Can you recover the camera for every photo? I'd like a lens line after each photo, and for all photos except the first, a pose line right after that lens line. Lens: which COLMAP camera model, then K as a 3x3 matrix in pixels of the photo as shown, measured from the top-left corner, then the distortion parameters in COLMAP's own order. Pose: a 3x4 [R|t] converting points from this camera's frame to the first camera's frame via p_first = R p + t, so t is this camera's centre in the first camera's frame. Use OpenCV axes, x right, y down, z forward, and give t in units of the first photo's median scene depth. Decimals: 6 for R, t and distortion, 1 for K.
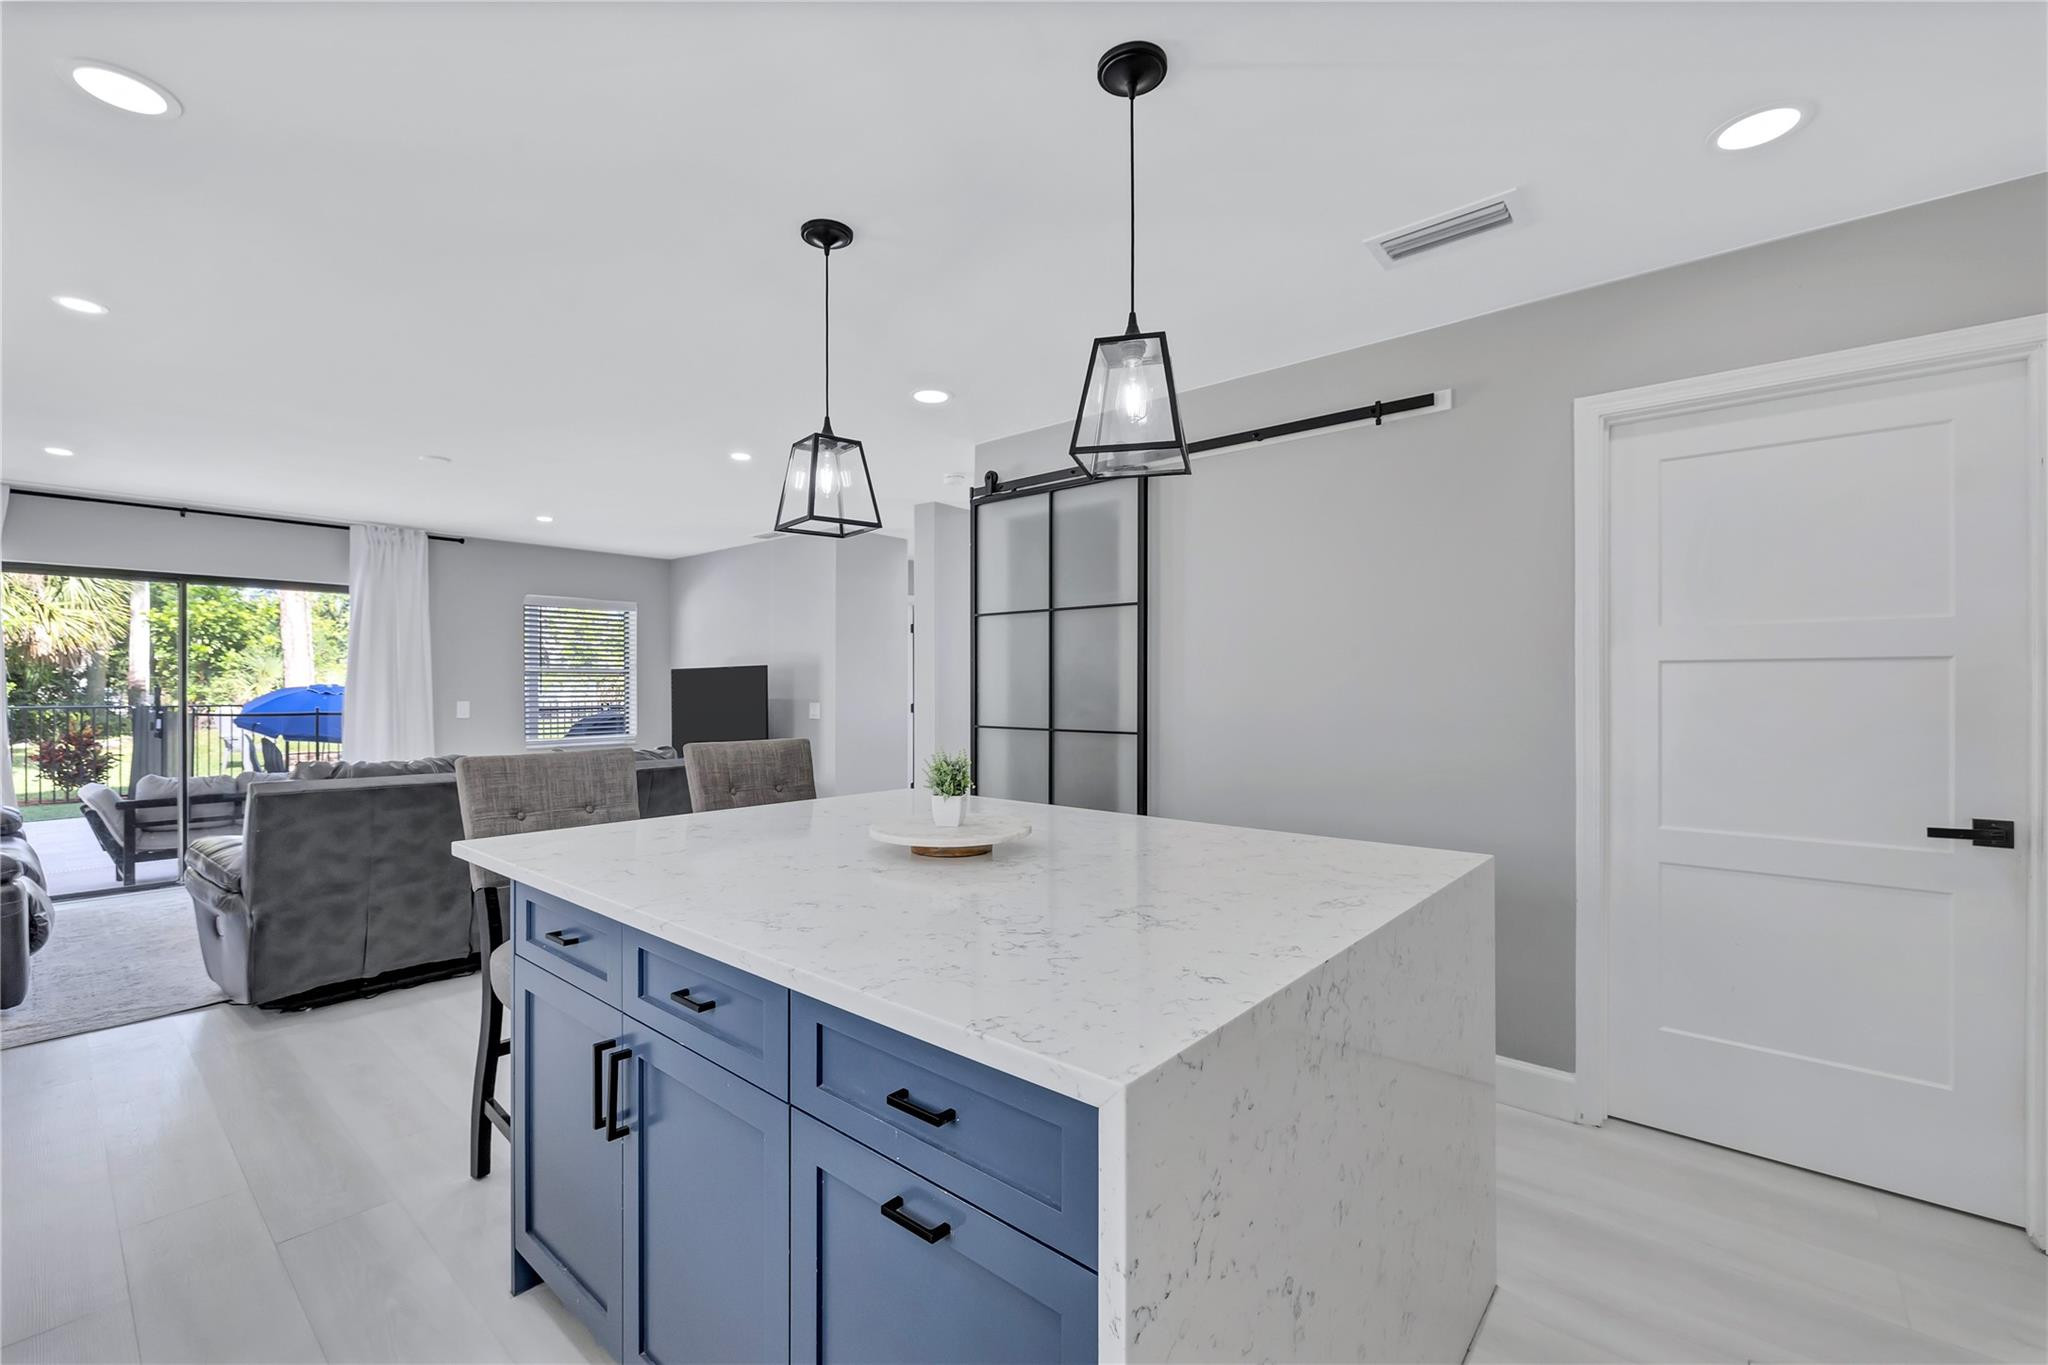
lens RADIAL K [[879.1, 0, 991.5], [0, 879.1, 686.1], [0, 0, 1]] dist [0.000519, 0.000072]
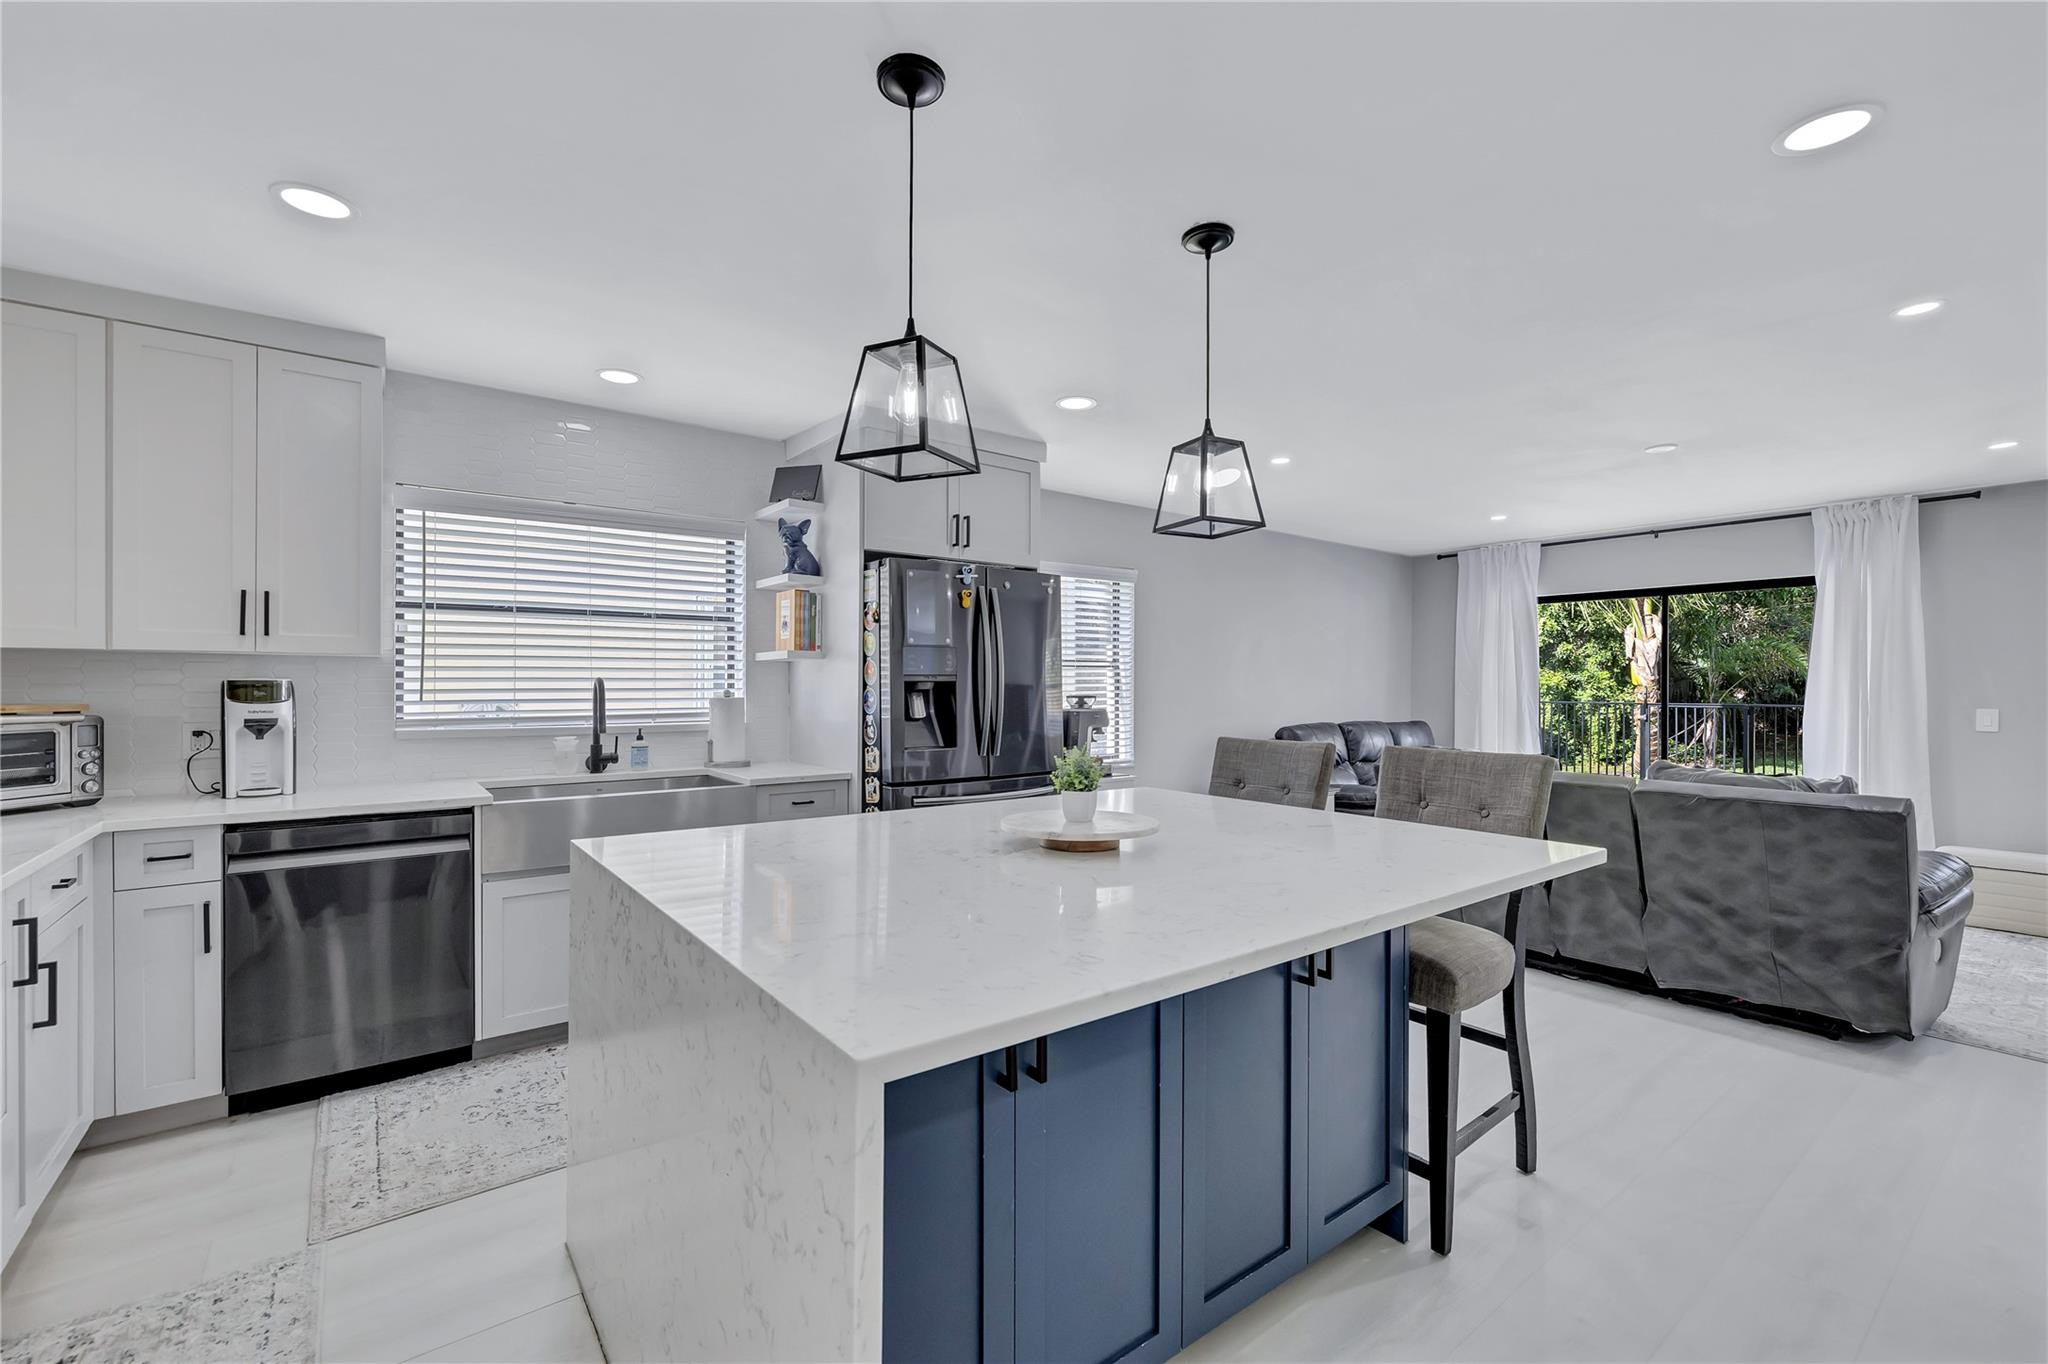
lens RADIAL K [[856.2, 0, 1012.2], [0, 856.2, 687.5], [0, 0, 1]] dist [0.000780, 0.000283]
pose [[-0.190280, 0.001187, -0.981729, 0.596720], [-0.003710, 0.999991, 0.001928, 0.002210], [0.981723, 0.004009, -0.190274, 0.721781]]
